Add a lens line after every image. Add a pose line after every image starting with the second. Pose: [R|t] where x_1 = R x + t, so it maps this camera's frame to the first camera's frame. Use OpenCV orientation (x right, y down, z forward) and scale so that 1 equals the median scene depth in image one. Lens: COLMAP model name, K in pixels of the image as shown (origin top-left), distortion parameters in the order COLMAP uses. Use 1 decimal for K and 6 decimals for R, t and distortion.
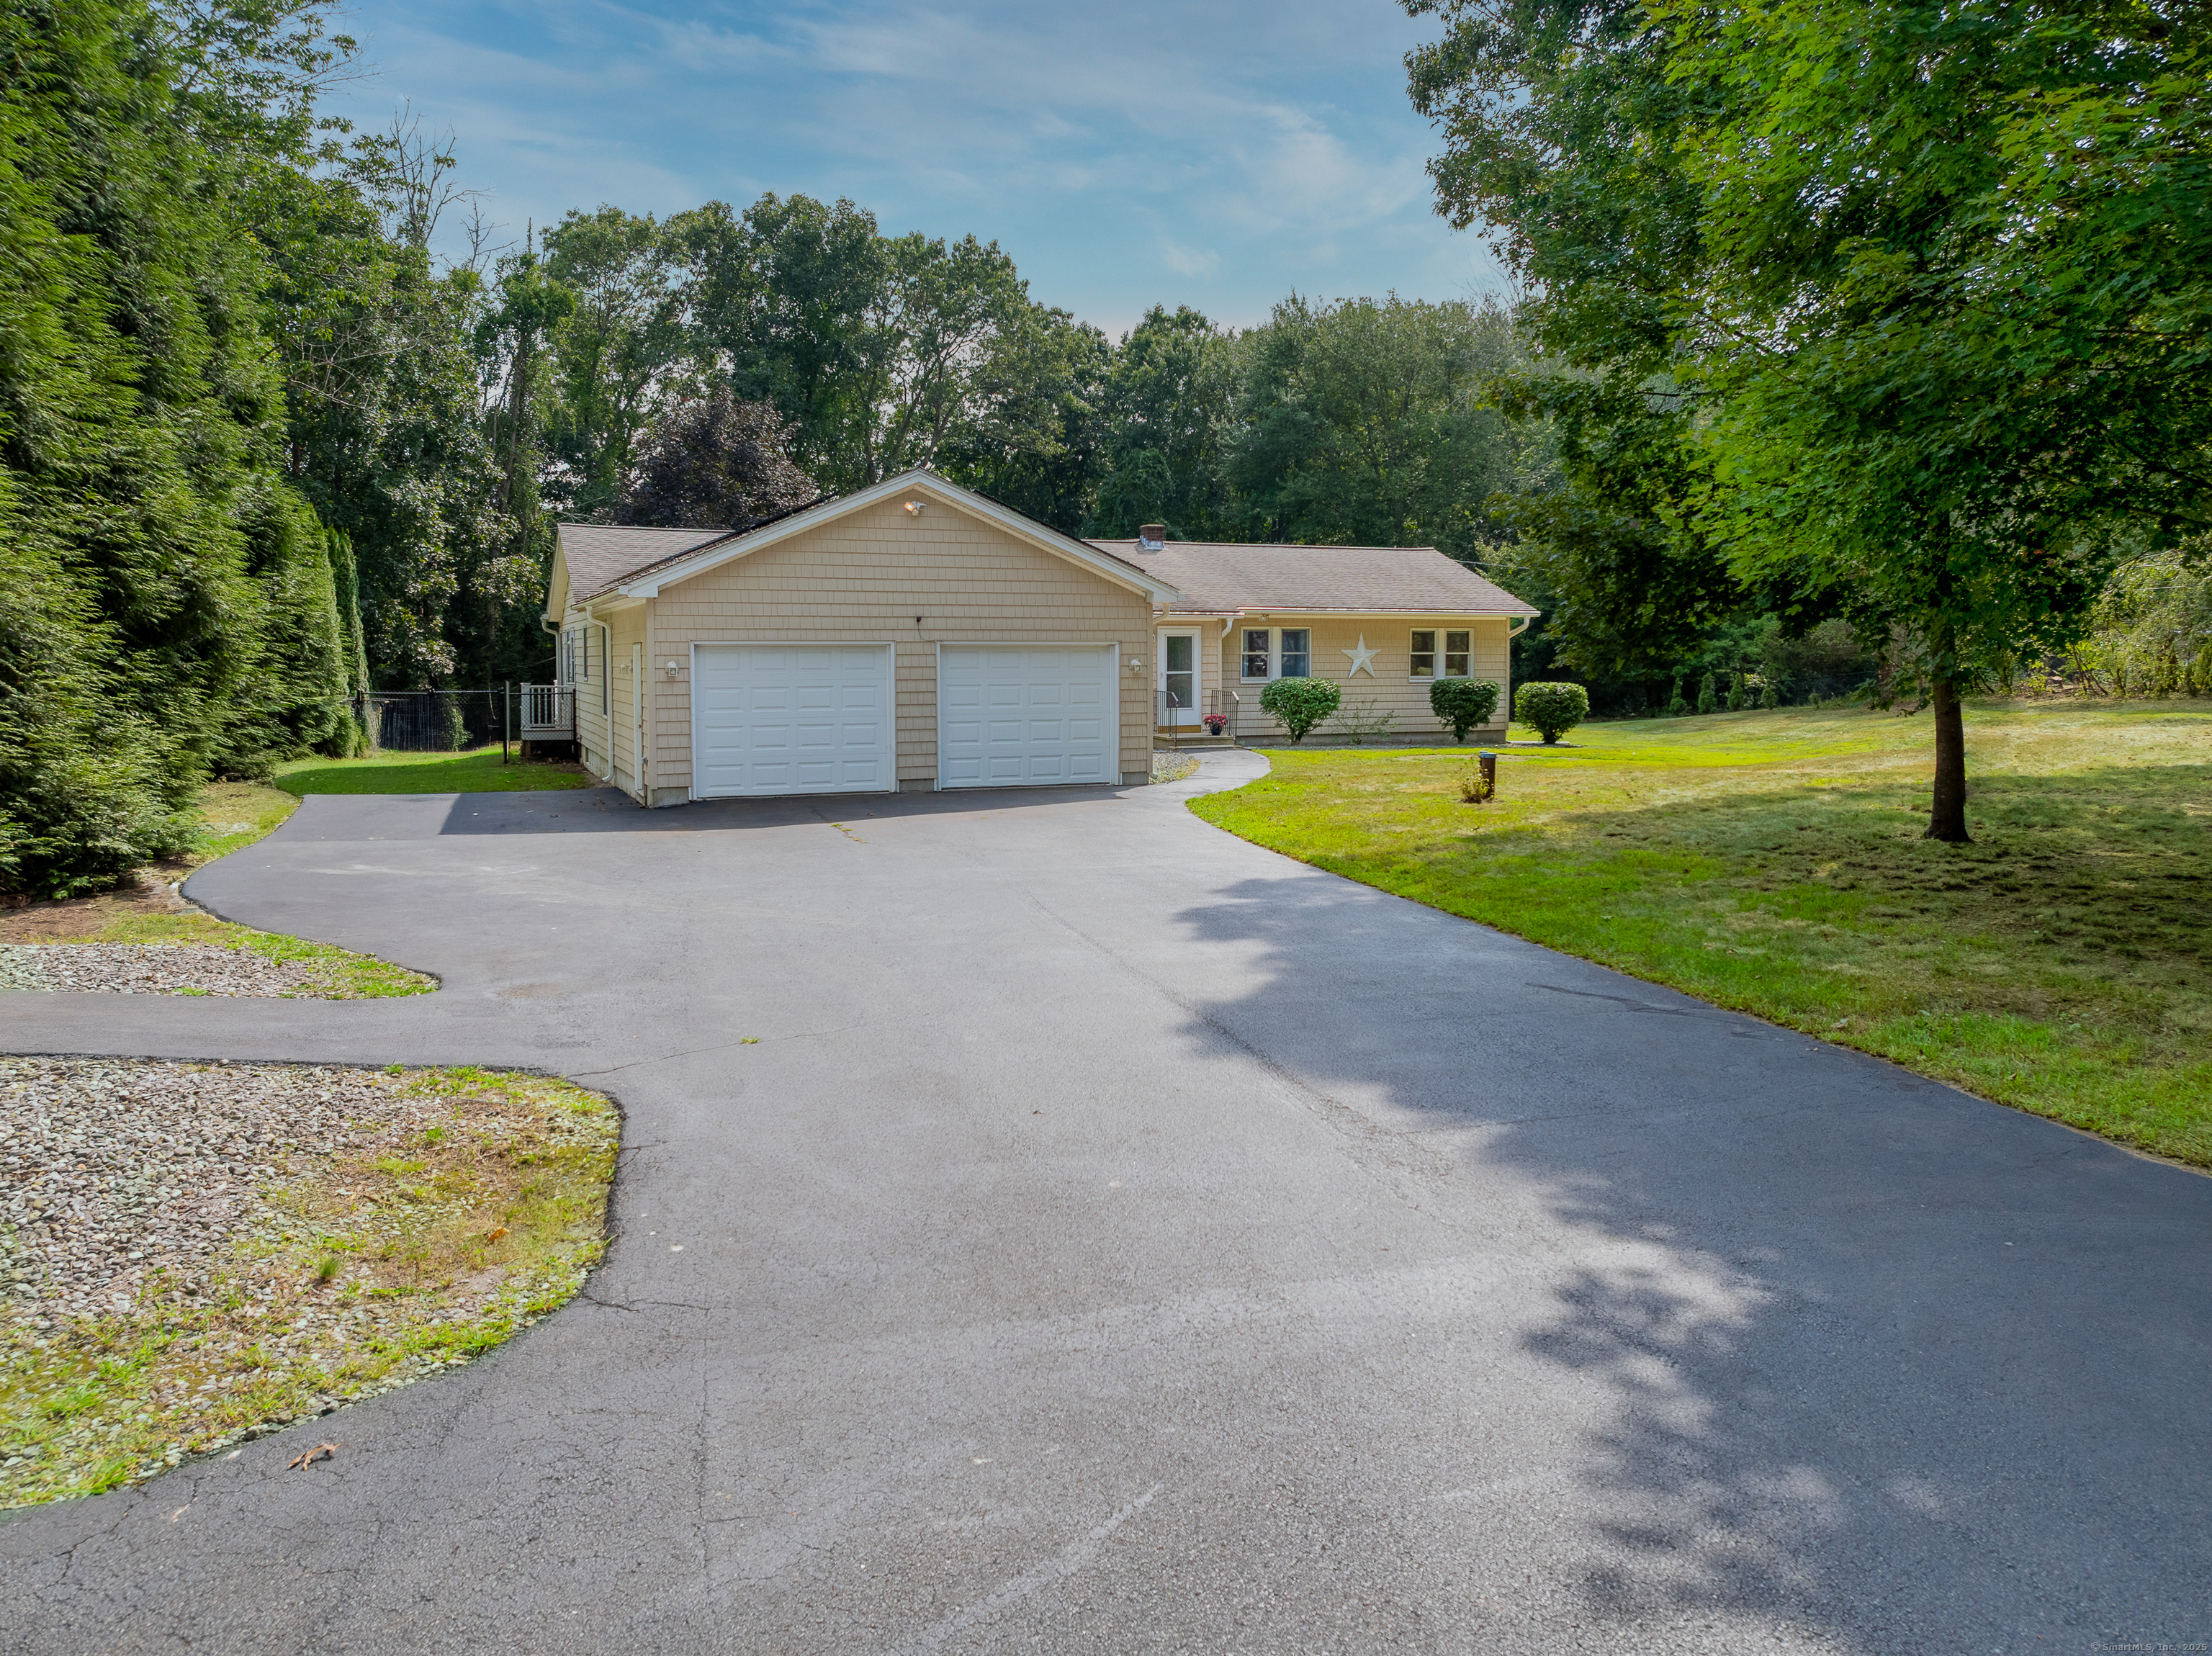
lens RADIAL K [[1657.7, 0, 1106.0], [0, 1657.7, 828.0], [0, 0, 1]] dist [-0.009876, -0.001763]
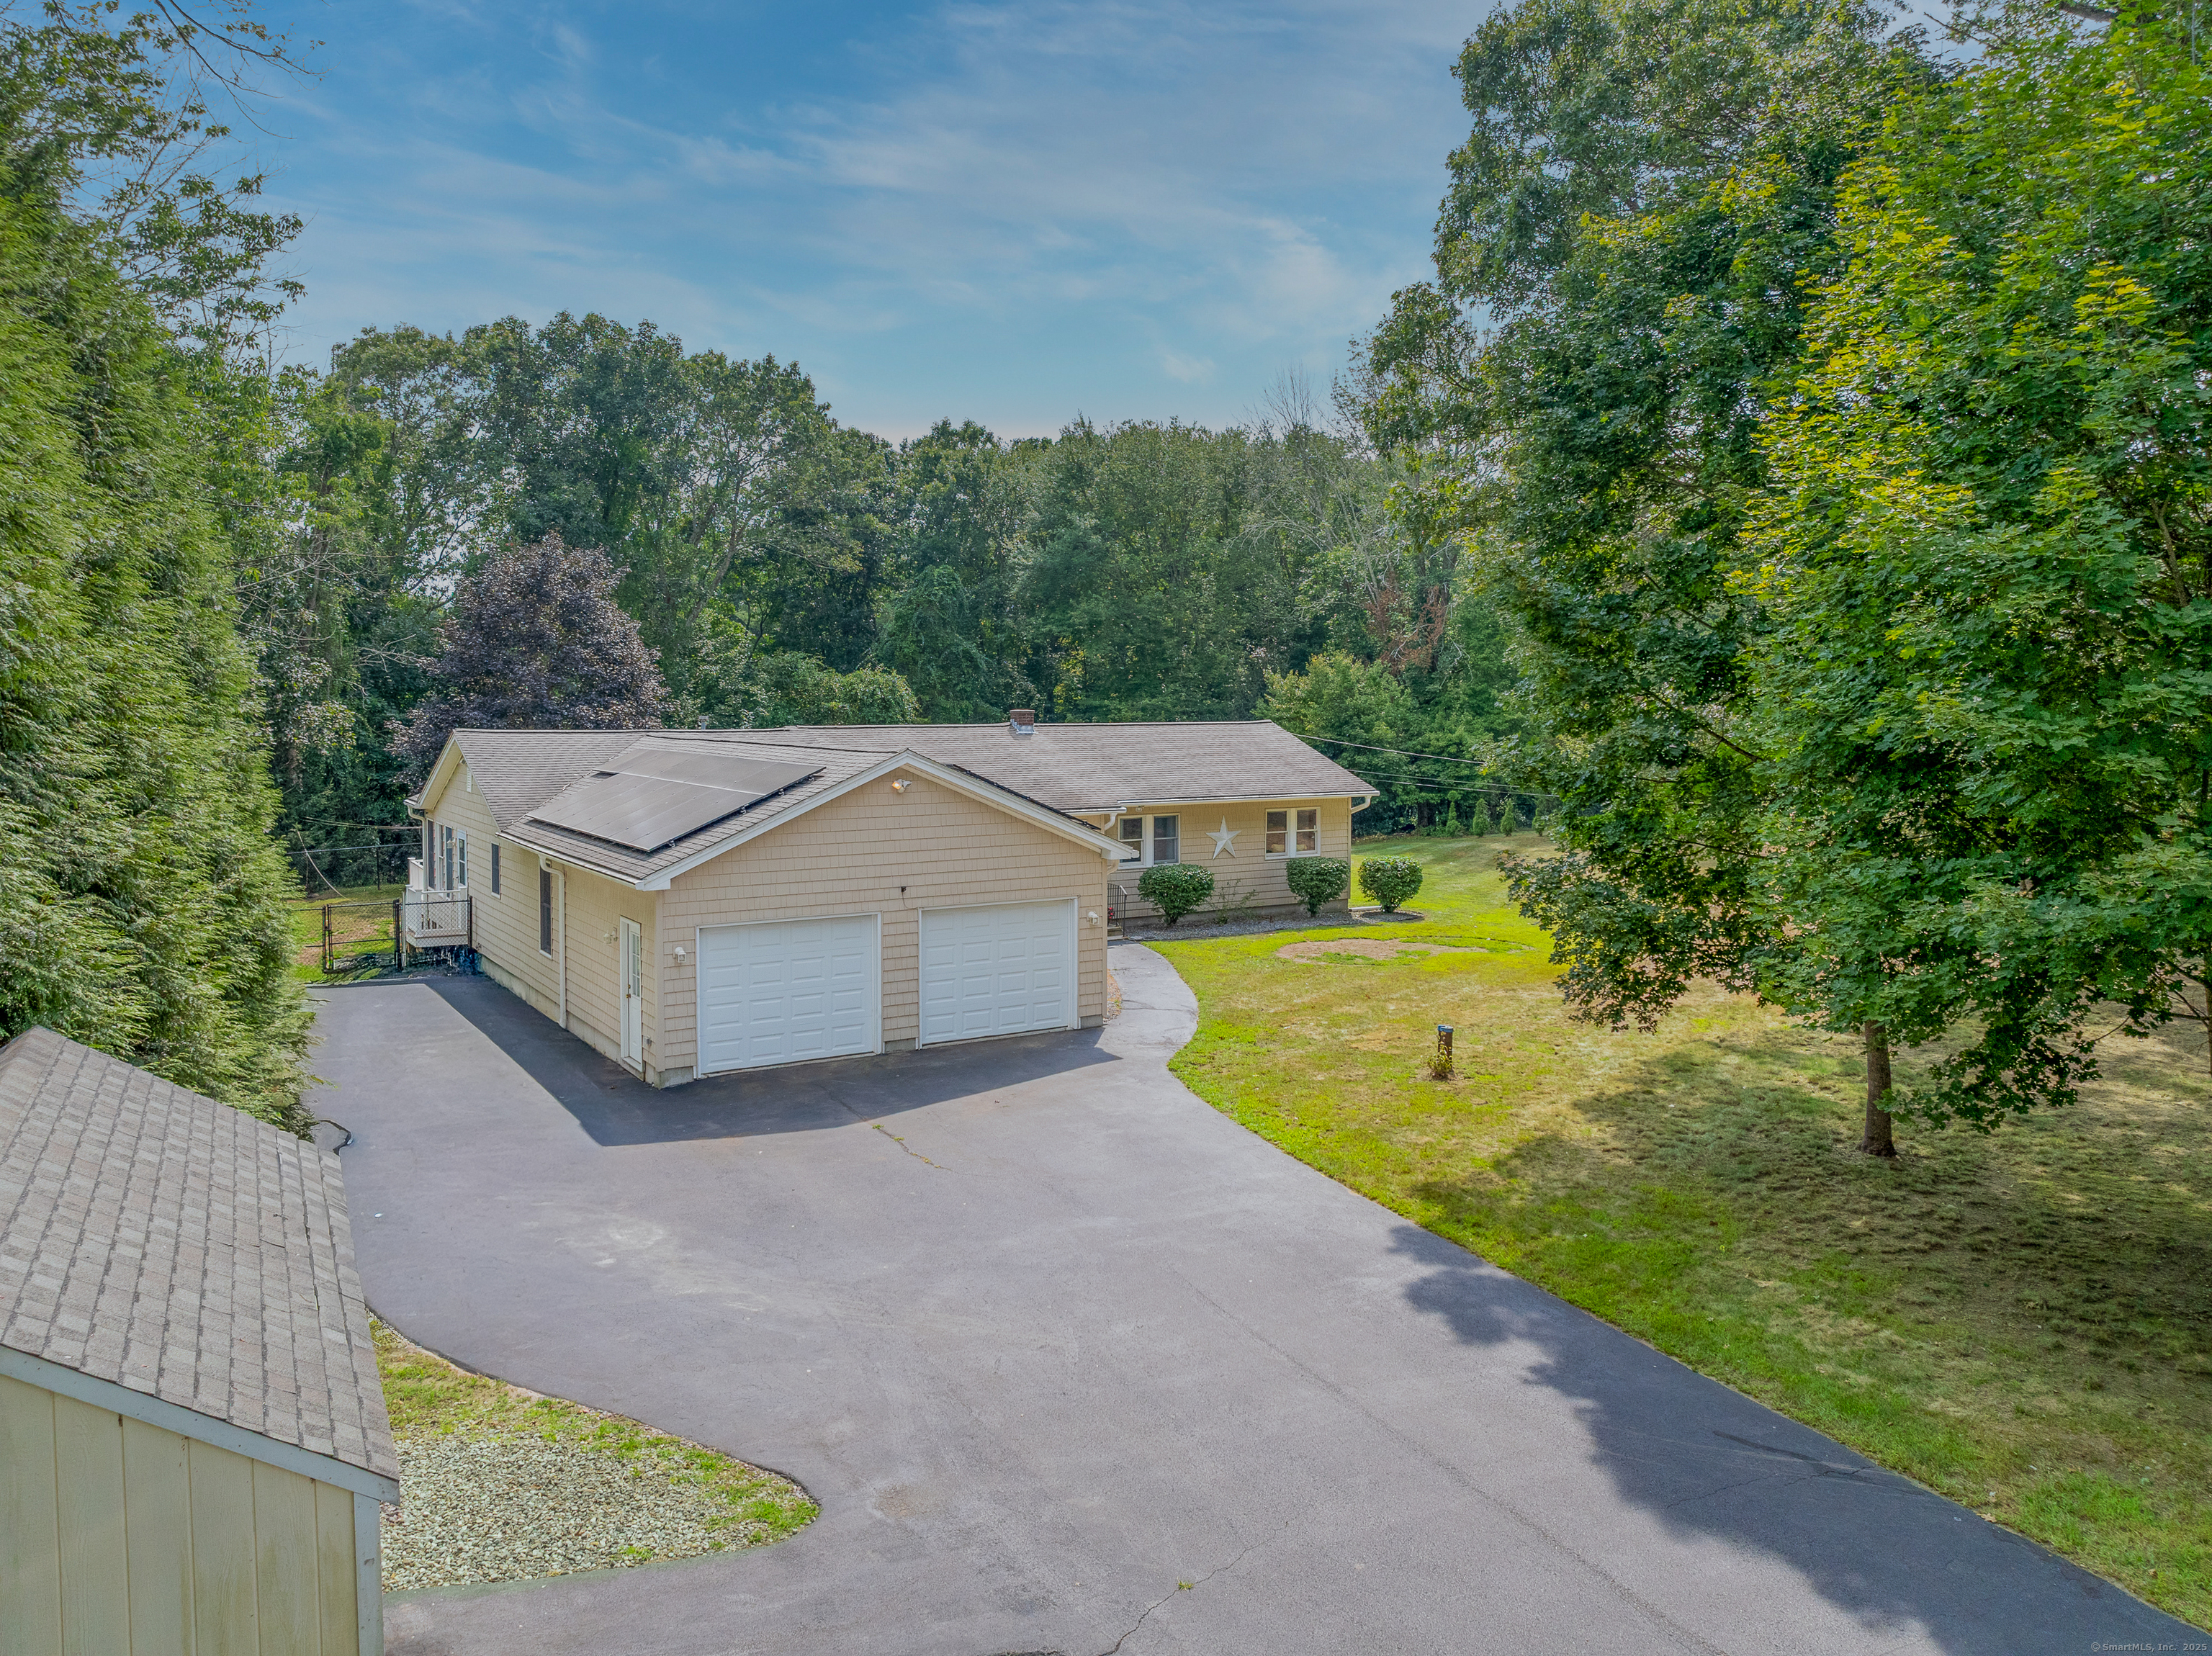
lens RADIAL K [[1674.2, 0, 1101.3], [0, 1674.2, 806.8], [0, 0, 1]] dist [-0.007634, -0.003475]
pose [[0.983865, -0.005846, 0.178817, -0.105832], [0.010631, 0.999610, -0.025809, -0.088269], [-0.178597, 0.027294, 0.983544, -0.041581]]
